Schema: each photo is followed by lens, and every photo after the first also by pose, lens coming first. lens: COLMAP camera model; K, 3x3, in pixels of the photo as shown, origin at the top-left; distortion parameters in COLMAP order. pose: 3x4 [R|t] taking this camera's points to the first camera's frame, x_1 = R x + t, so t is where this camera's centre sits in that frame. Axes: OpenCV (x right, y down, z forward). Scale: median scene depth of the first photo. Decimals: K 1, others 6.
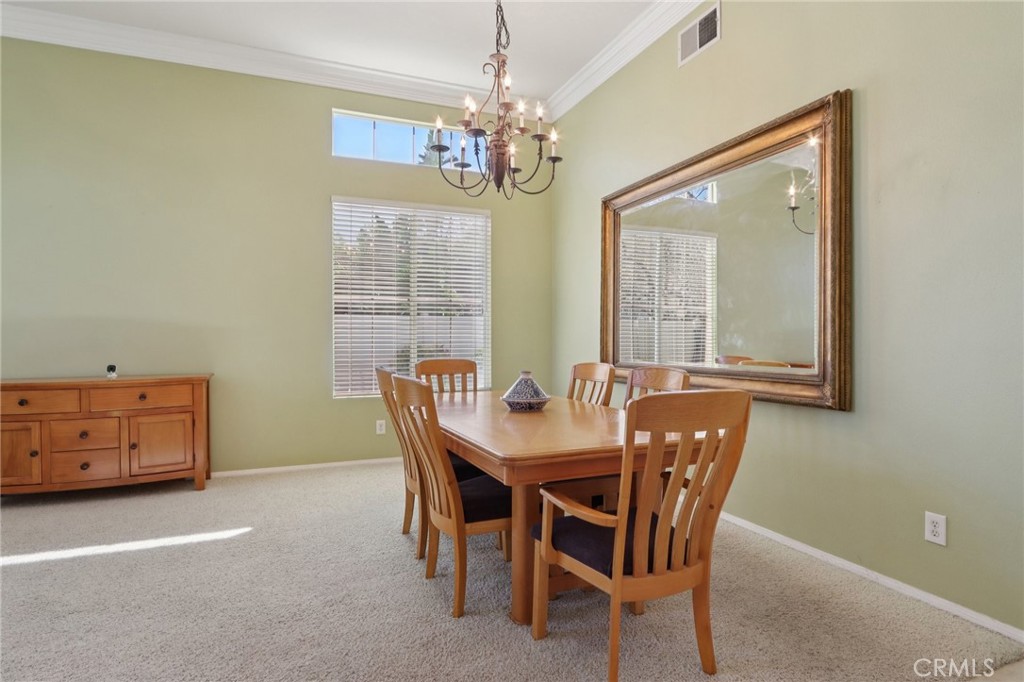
lens RADIAL K [[551.3, 0, 508.9], [0, 551.3, 340.8], [0, 0, 1]] dist [-0.004707, -0.000840]
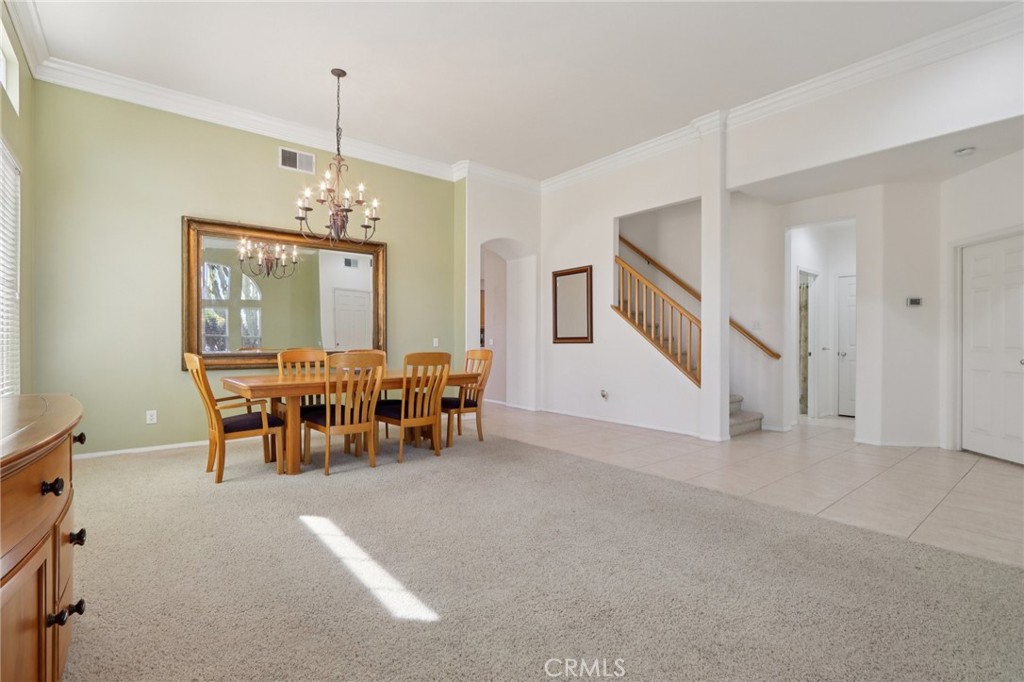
lens RADIAL K [[474.5, 0, 511.6], [0, 474.5, 342.8], [0, 0, 1]] dist [-0.001521, 0.000021]
pose [[-0.296924, -0.003566, 0.954894, -0.968707], [0.000843, 0.999992, 0.003997, 0.014558], [-0.954901, 0.001991, -0.296919, 0.091988]]
